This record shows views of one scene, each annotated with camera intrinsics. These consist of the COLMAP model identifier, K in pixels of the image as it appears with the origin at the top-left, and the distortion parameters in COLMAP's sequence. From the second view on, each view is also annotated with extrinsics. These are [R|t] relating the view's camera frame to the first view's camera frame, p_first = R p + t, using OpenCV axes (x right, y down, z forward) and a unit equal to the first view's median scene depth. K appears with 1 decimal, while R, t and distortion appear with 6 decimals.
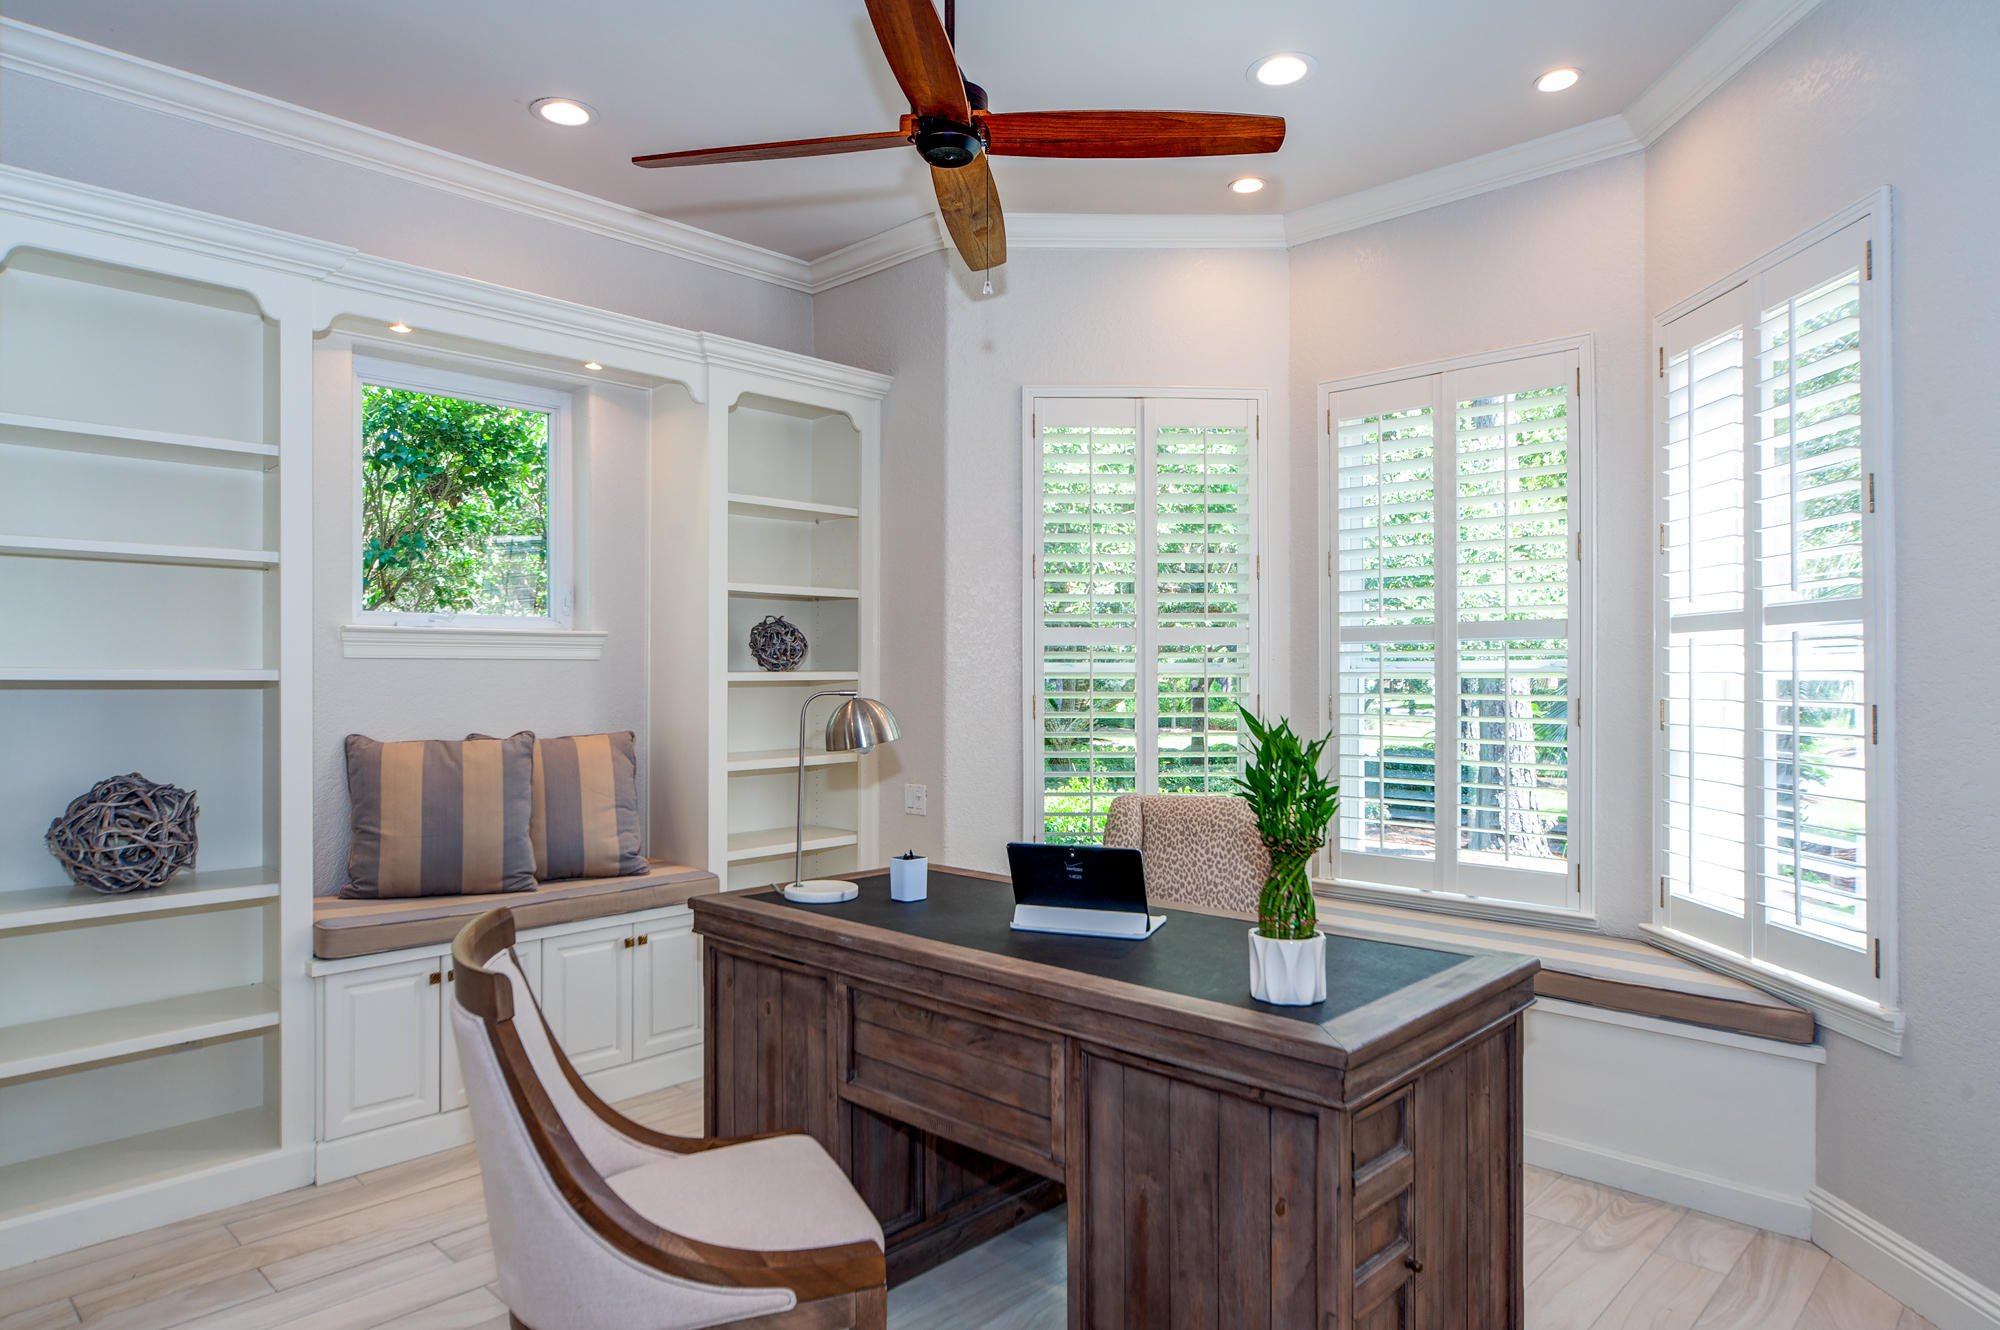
lens RADIAL K [[1167.5, 0, 1003.2], [0, 1167.5, 663.4], [0, 0, 1]] dist [-0.008134, 0.001429]
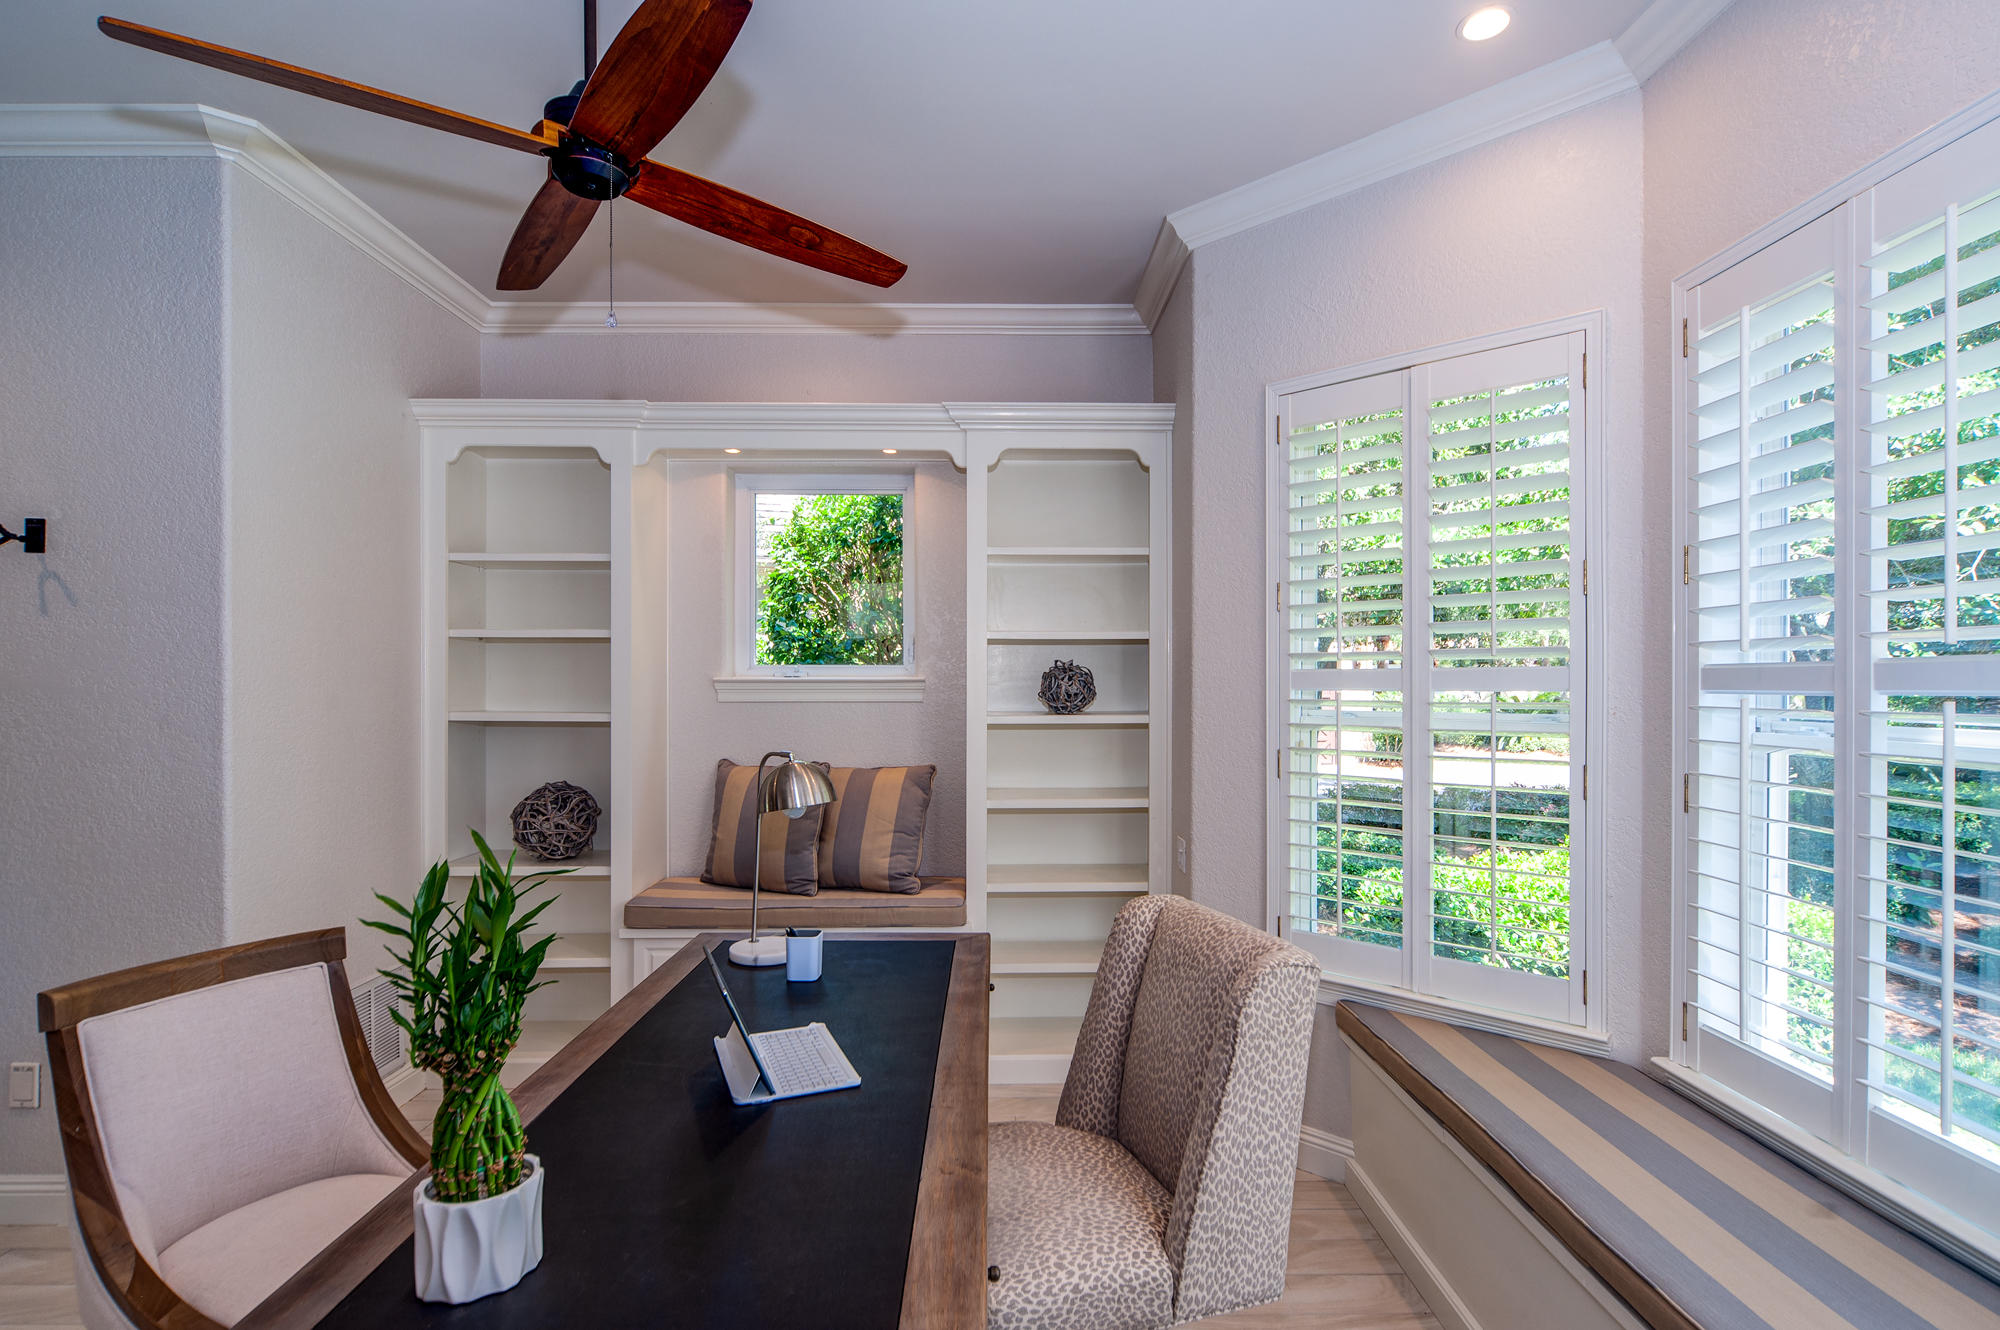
lens RADIAL K [[959.9, 0, 1008.7], [0, 959.9, 693.4], [0, 0, 1]] dist [-0.002997, -0.001287]
pose [[0.710917, 0.006831, -0.703243, 0.533730], [0.004337, 0.999891, 0.014097, -0.034476], [0.703263, -0.013072, 0.710810, 0.524113]]
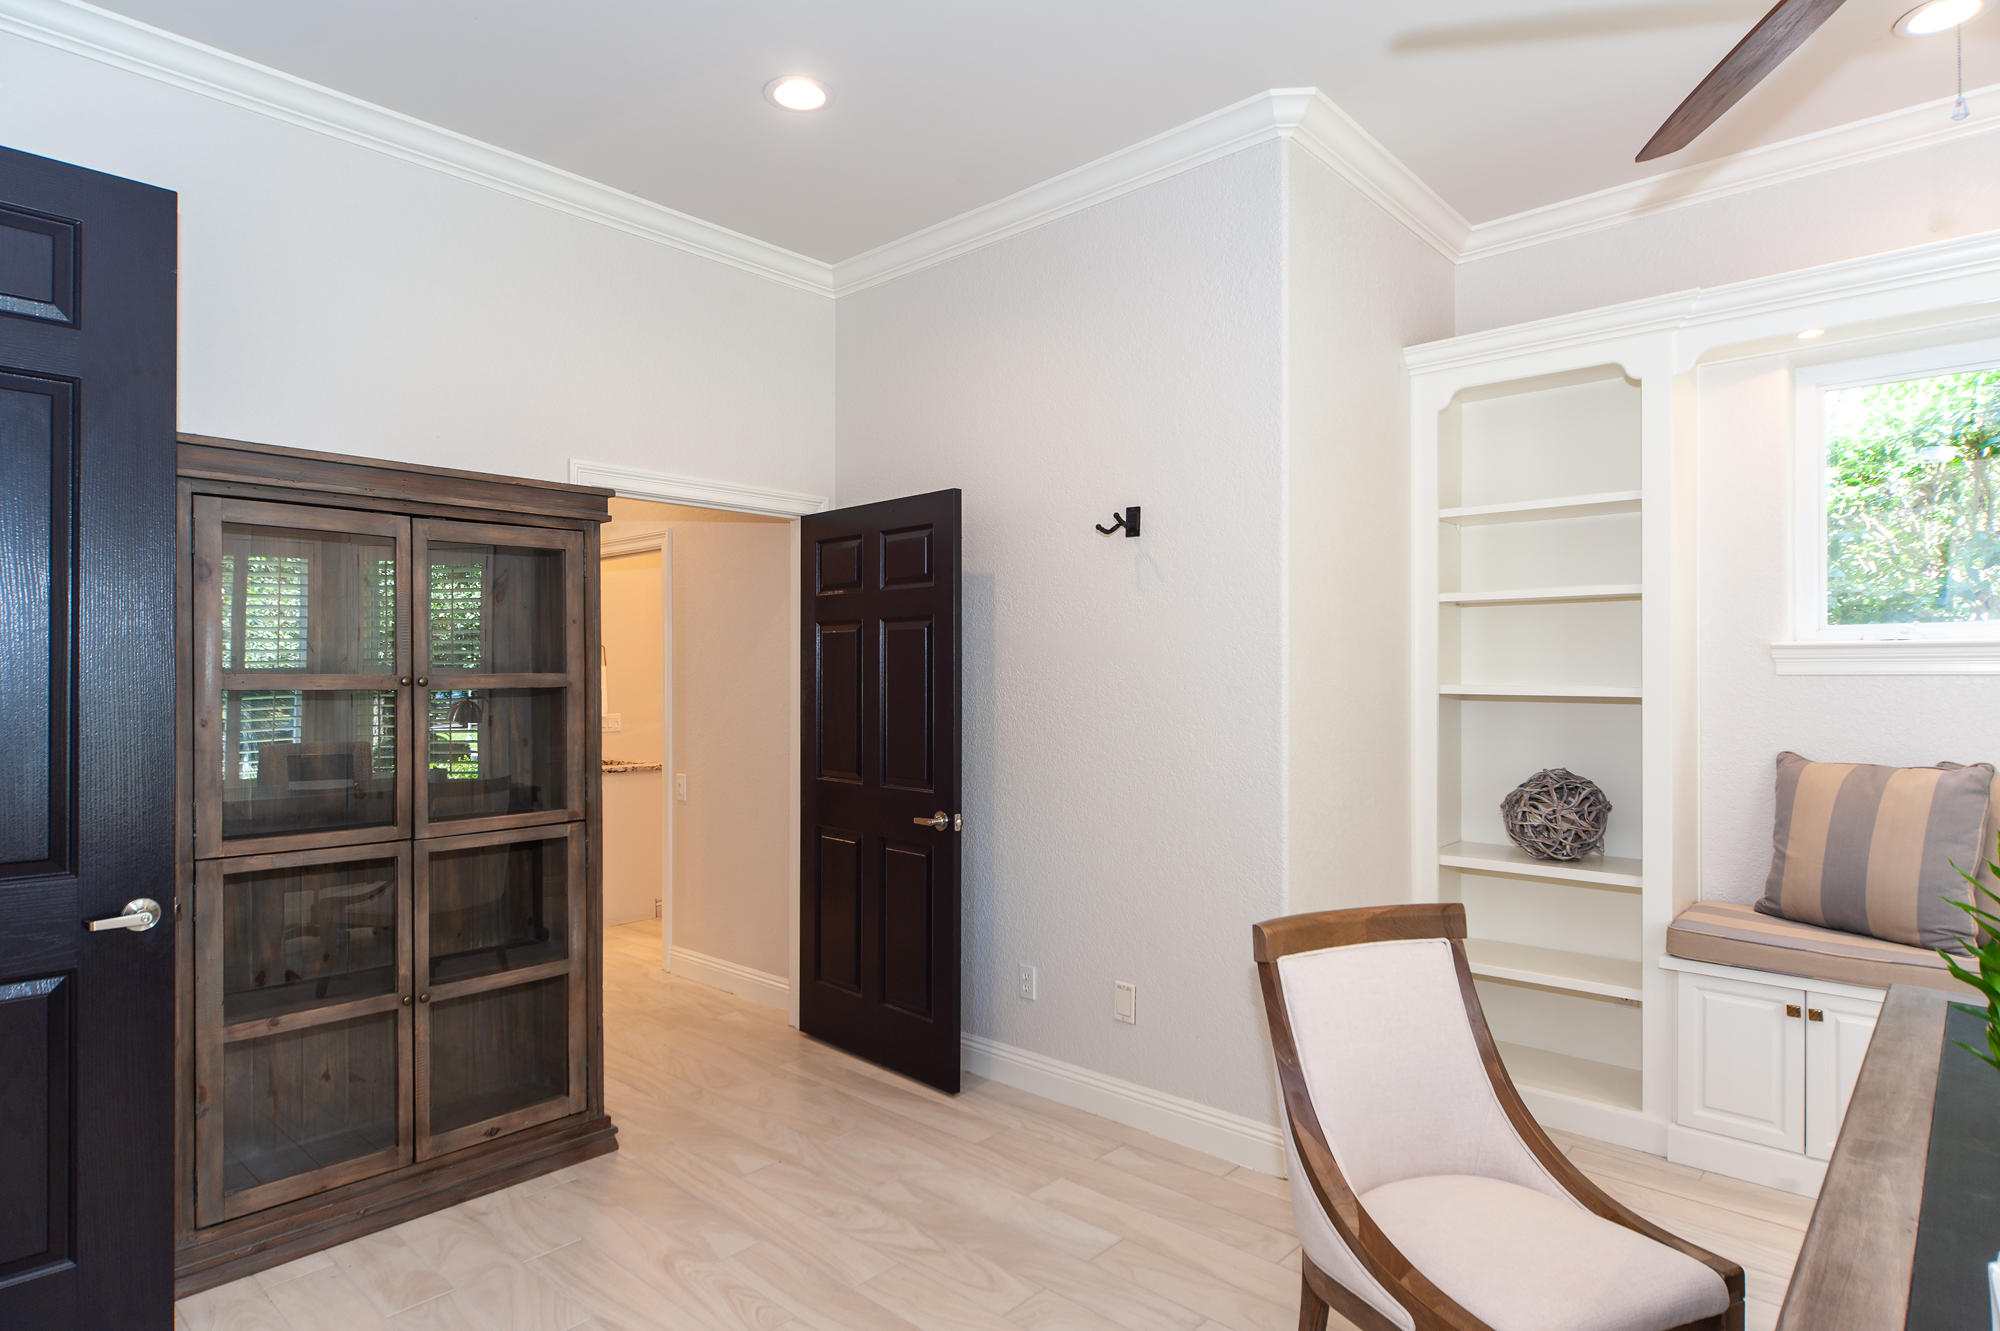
lens RADIAL K [[1095.9, 0, 988.8], [0, 1095.9, 668.0], [0, 0, 1]] dist [-0.000173, 0.000791]
pose [[0.028655, -0.003864, -0.999582, 0.428487], [0.007116, 0.999968, -0.003662, -0.014544], [0.999564, -0.007008, 0.028682, 0.339743]]
